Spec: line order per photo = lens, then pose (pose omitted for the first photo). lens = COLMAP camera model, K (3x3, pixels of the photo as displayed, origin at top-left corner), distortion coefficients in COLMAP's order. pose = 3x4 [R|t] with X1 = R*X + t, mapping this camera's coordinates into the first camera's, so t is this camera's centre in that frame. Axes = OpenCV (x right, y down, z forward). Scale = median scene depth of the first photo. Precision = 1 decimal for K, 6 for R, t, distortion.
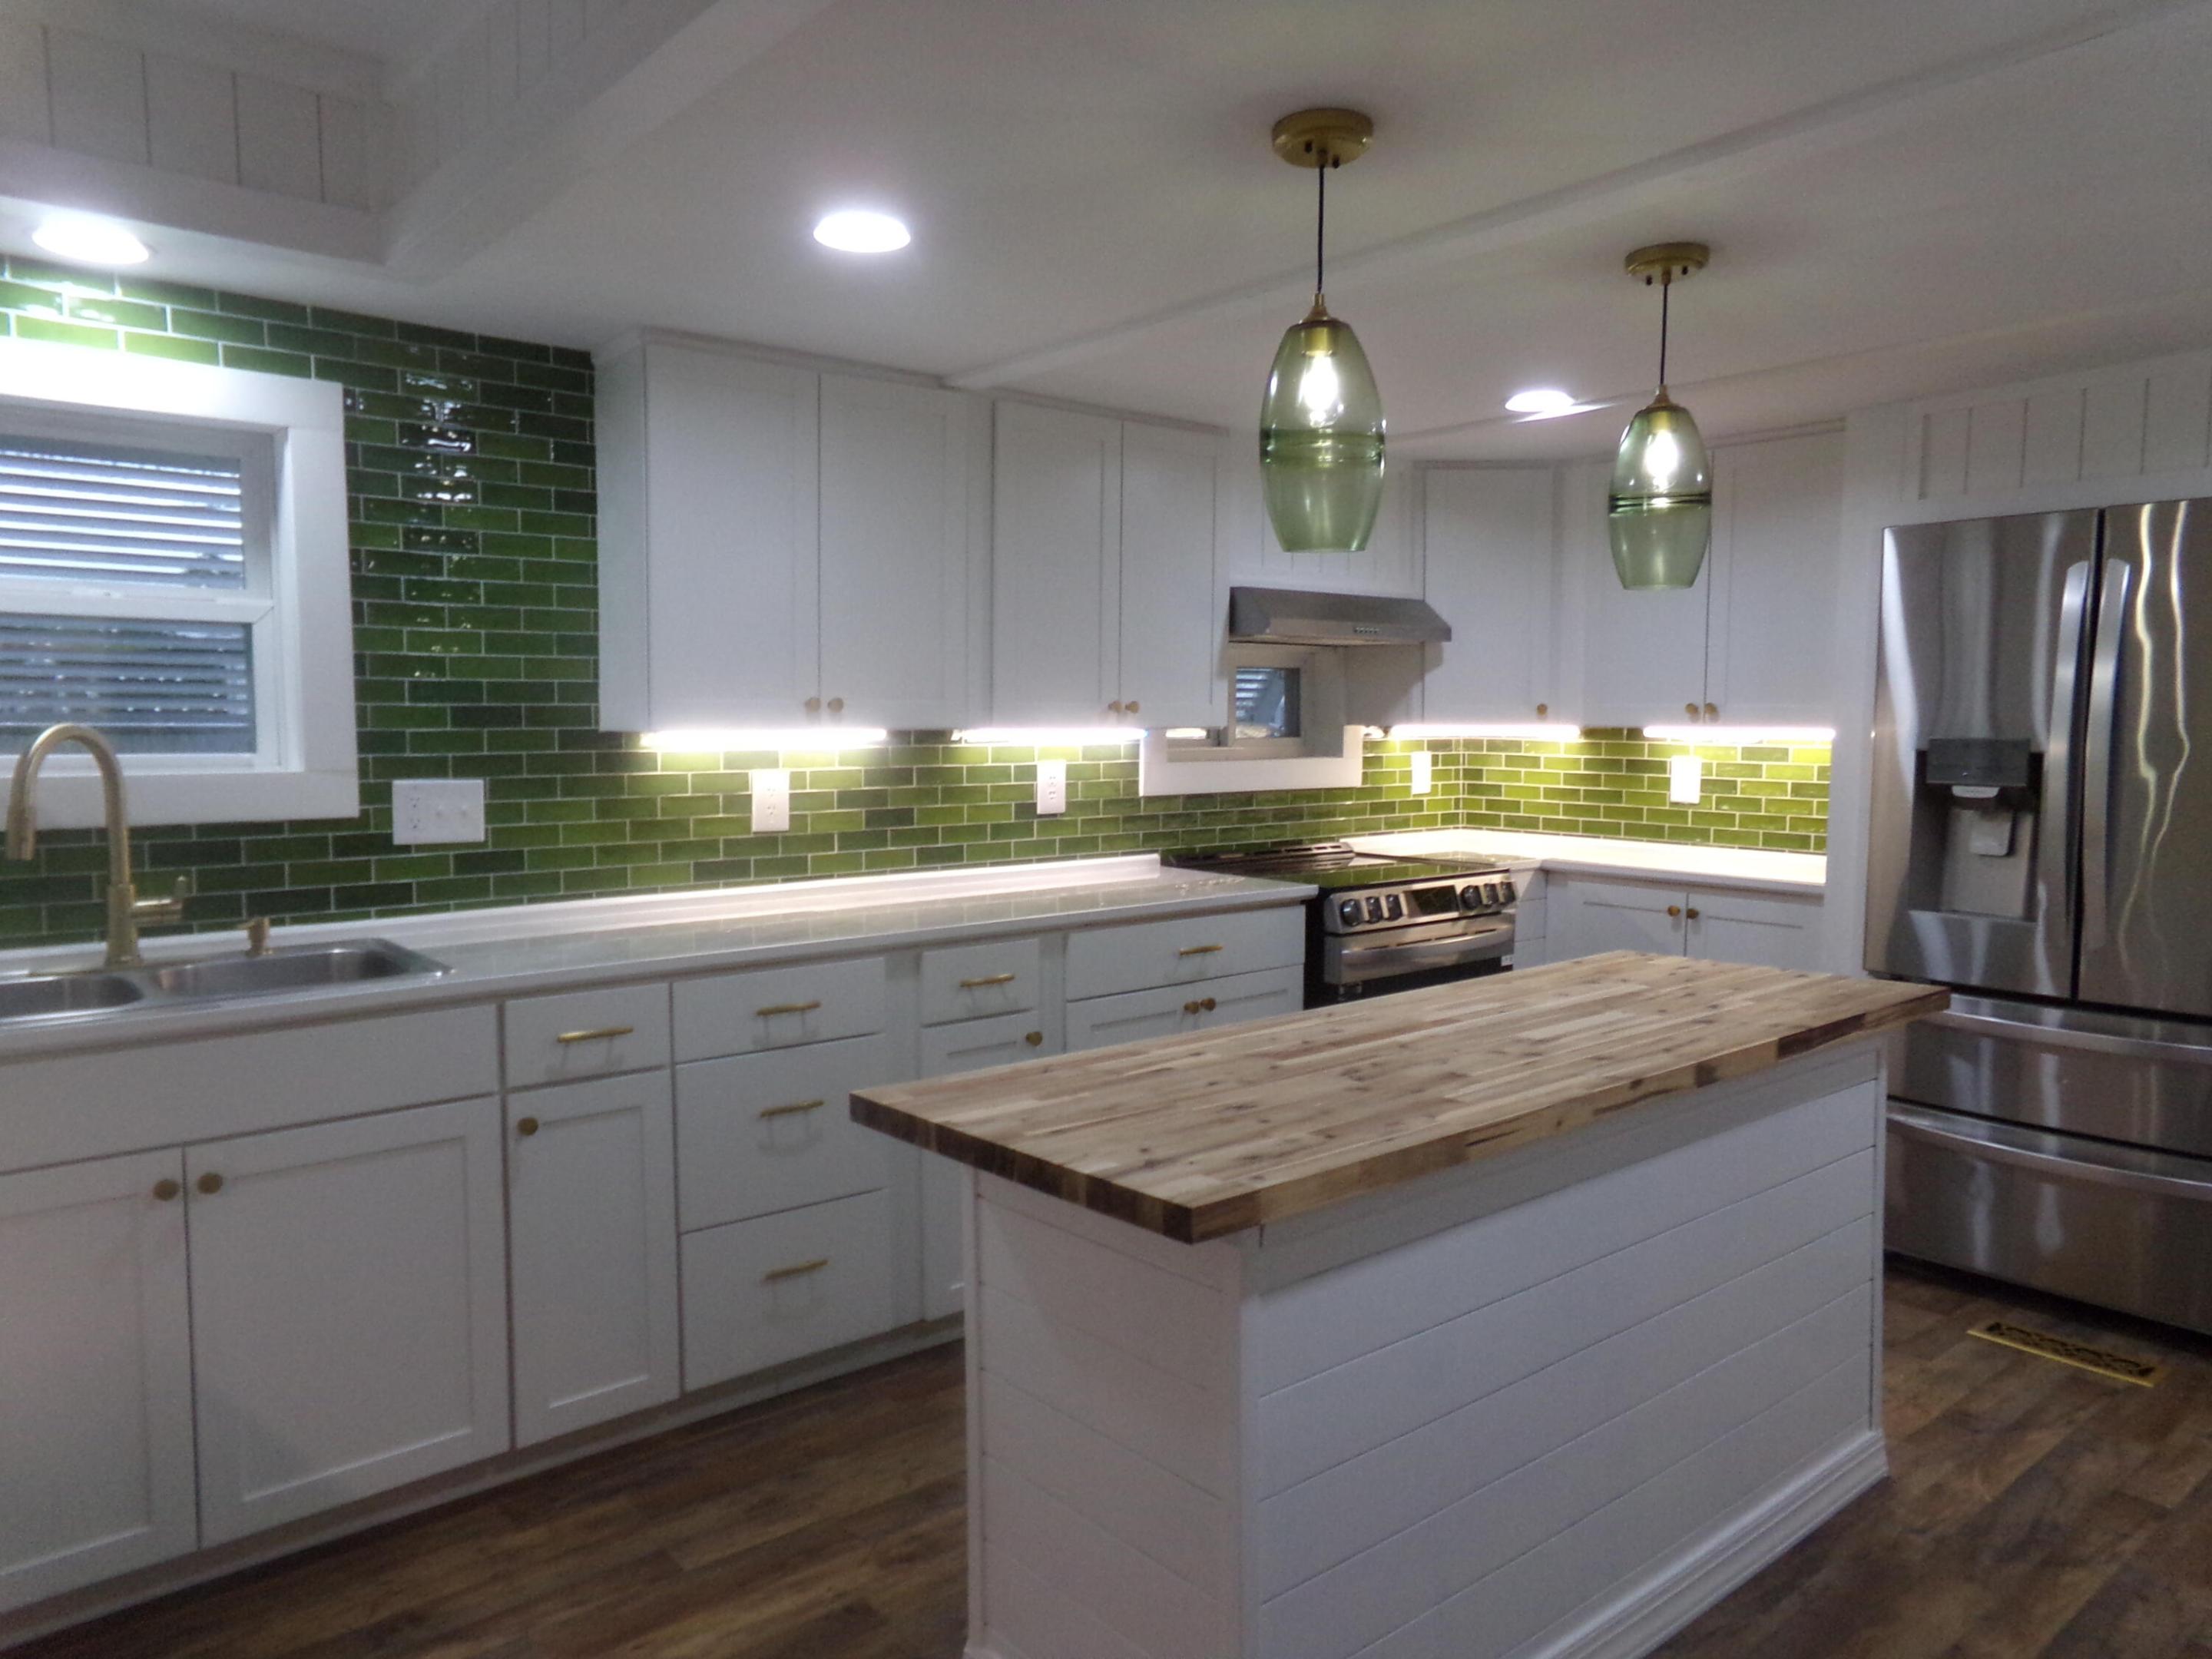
lens RADIAL K [[1533.8, 0, 1110.1], [0, 1533.8, 822.2], [0, 0, 1]] dist [-0.035163, 0.068286]
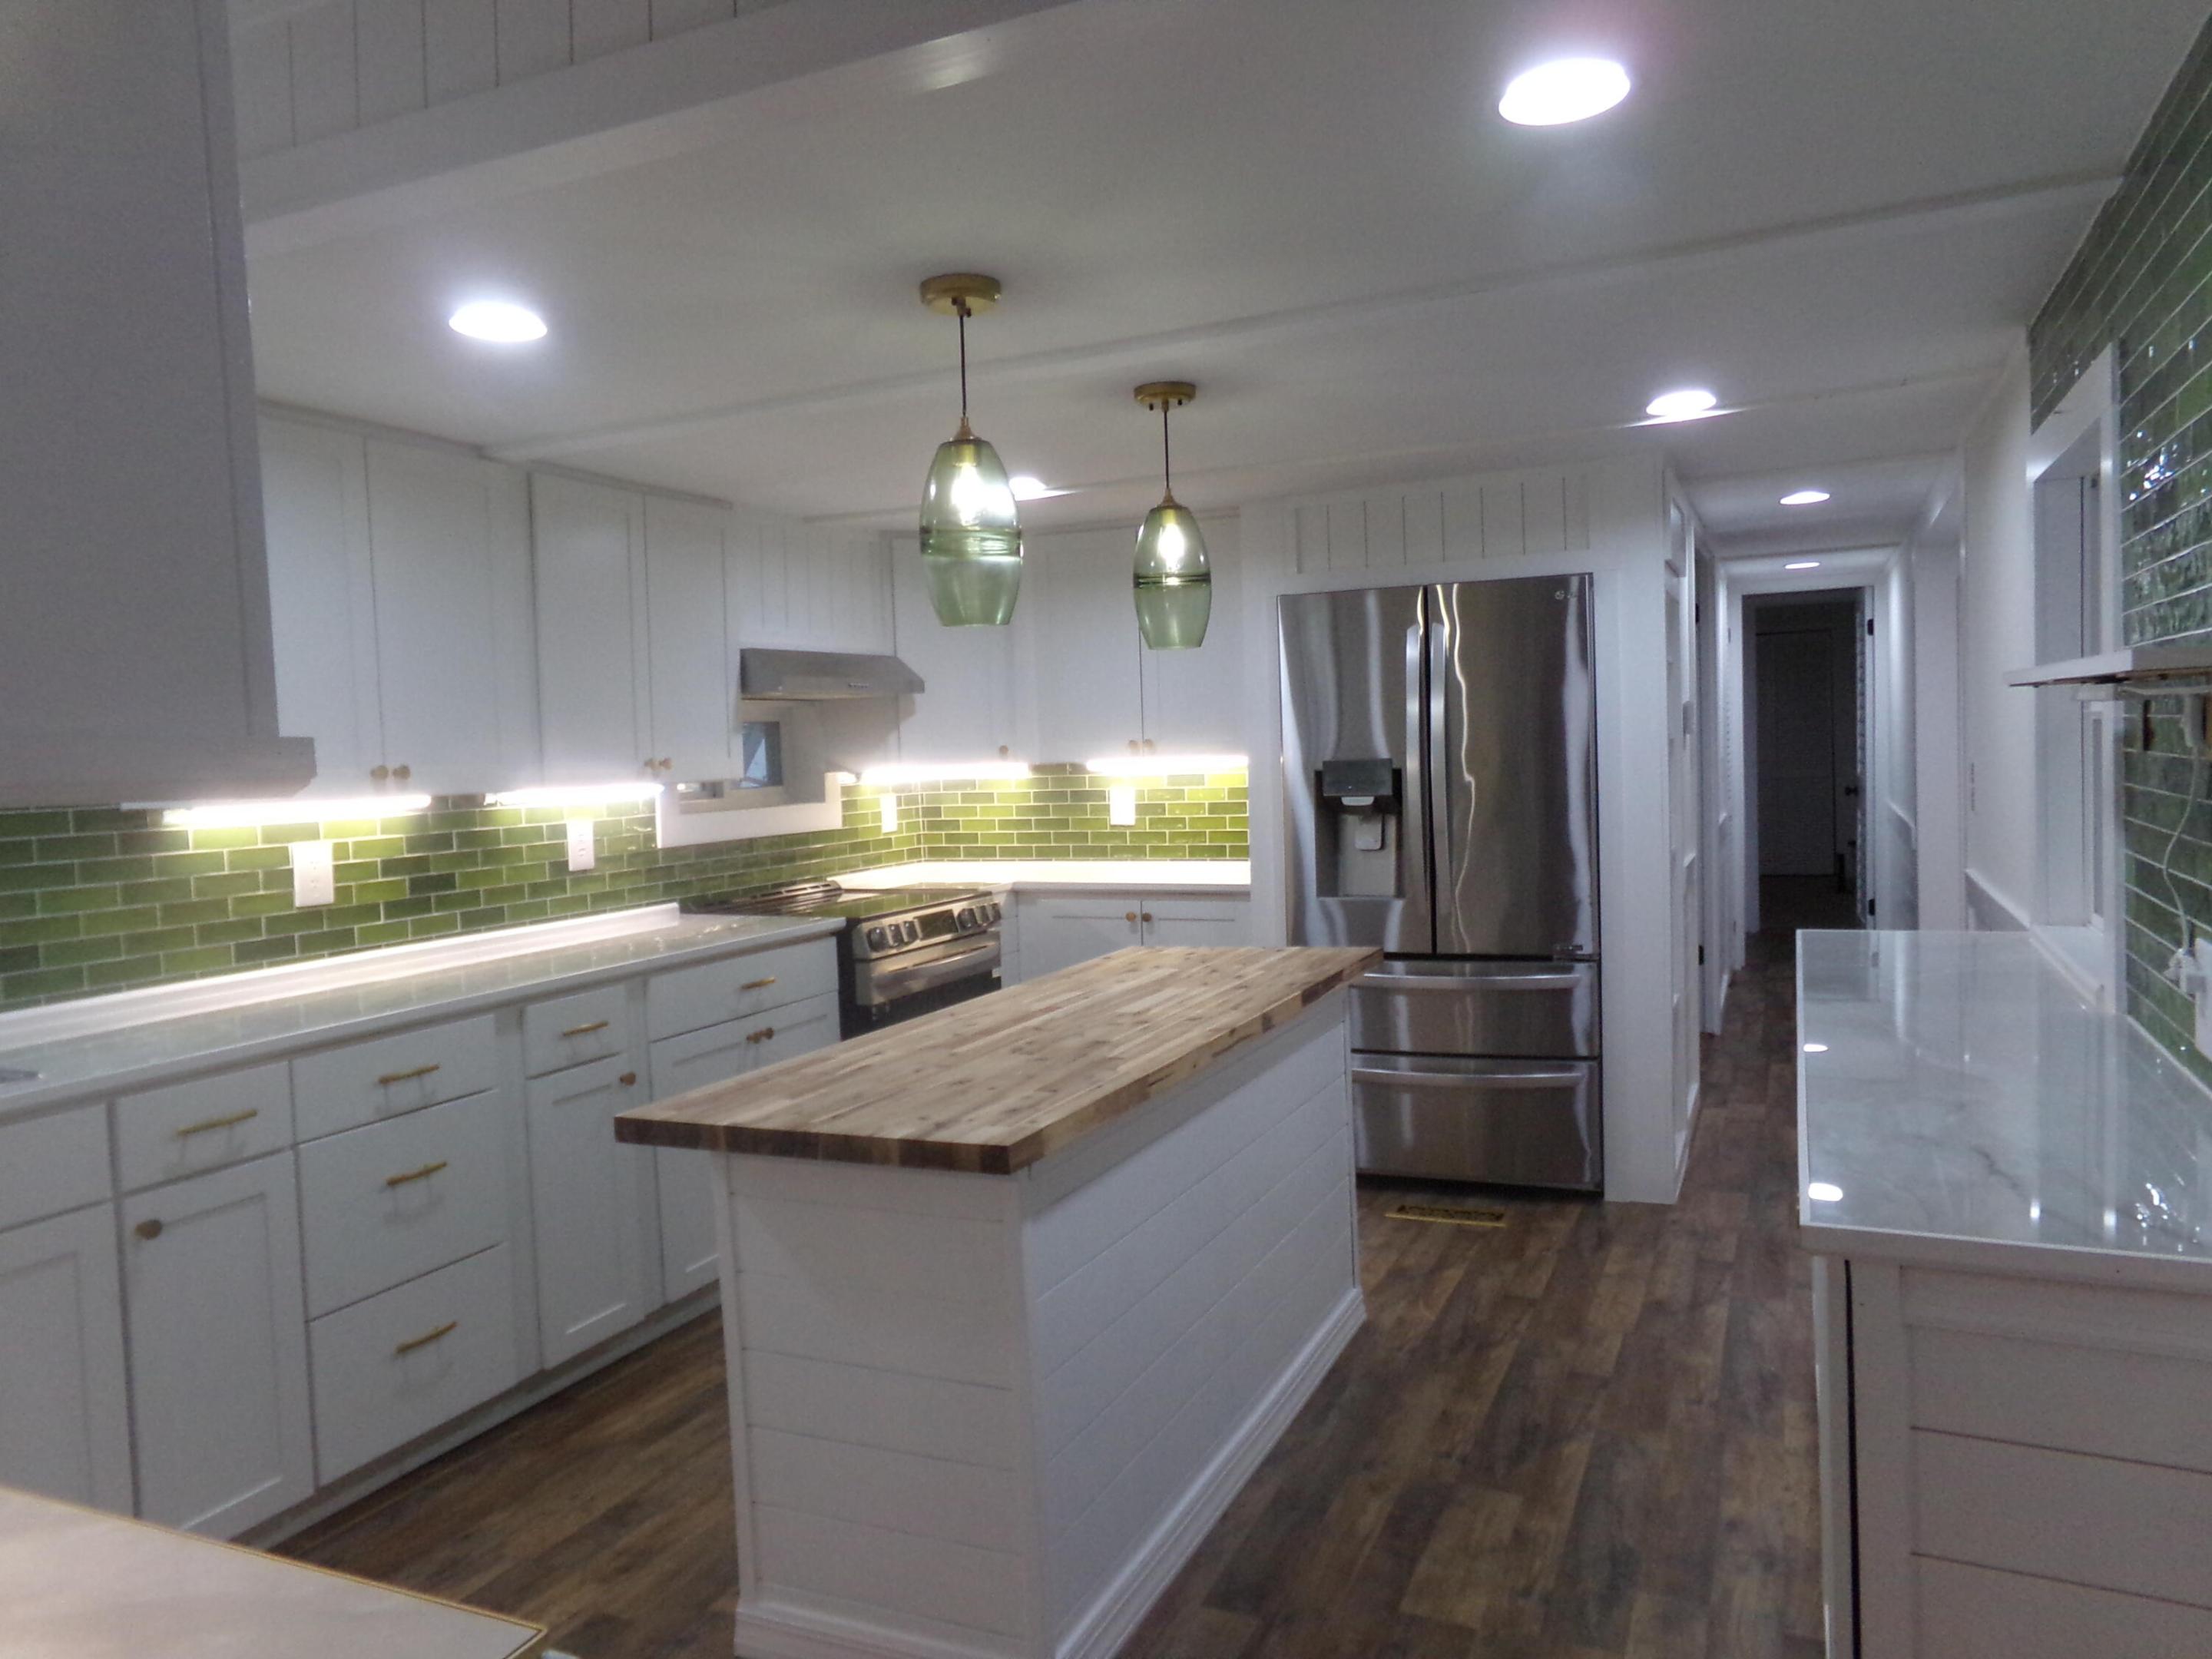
lens RADIAL K [[1536.2, 0, 1106.0], [0, 1536.2, 829.5], [0, 0, 1]] dist [-0.126487, 0.339804]
pose [[0.907387, -0.059112, 0.416118, -0.166889], [0.070156, 0.997472, -0.011286, 0.004146], [-0.414399, 0.039434, 0.909240, -0.086807]]
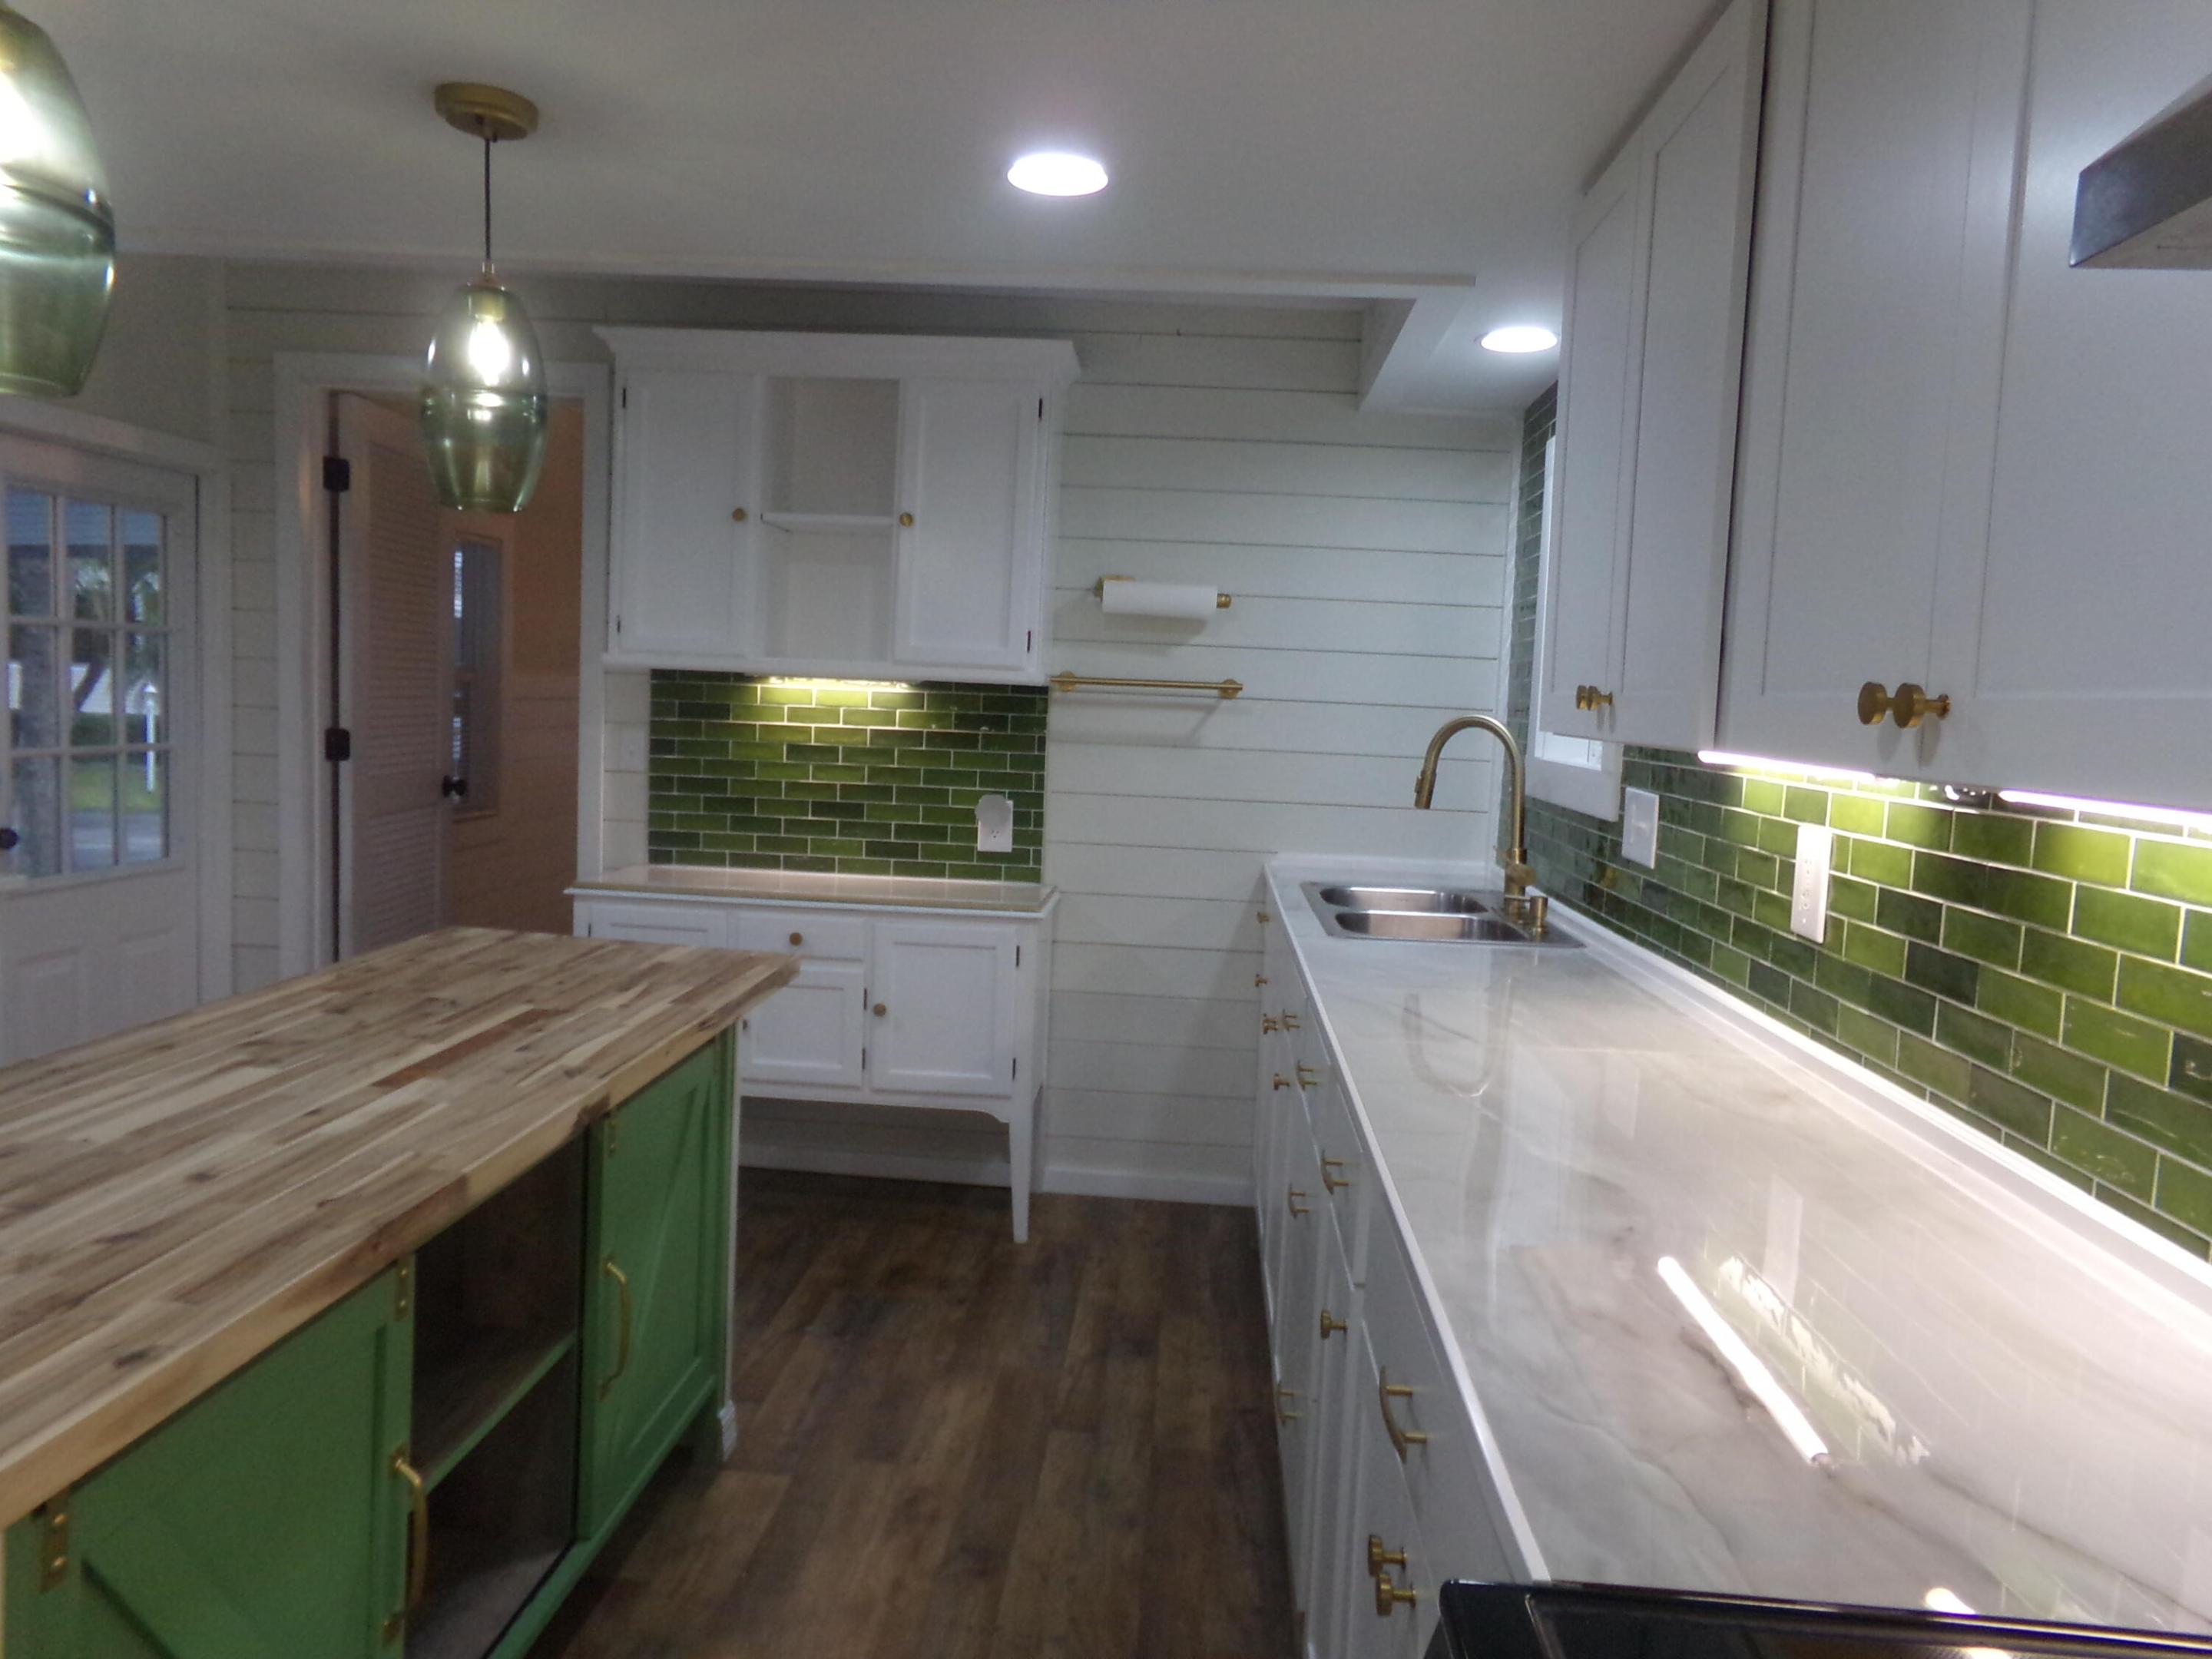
lens RADIAL K [[1533.8, 0, 1110.1], [0, 1533.8, 822.2], [0, 0, 1]] dist [-0.035163, 0.068286]
pose [[-0.699285, 0.027521, -0.714313, 0.346194], [-0.099776, 0.985719, 0.135654, -0.084848], [0.707846, 0.166132, -0.686553, 1.202875]]
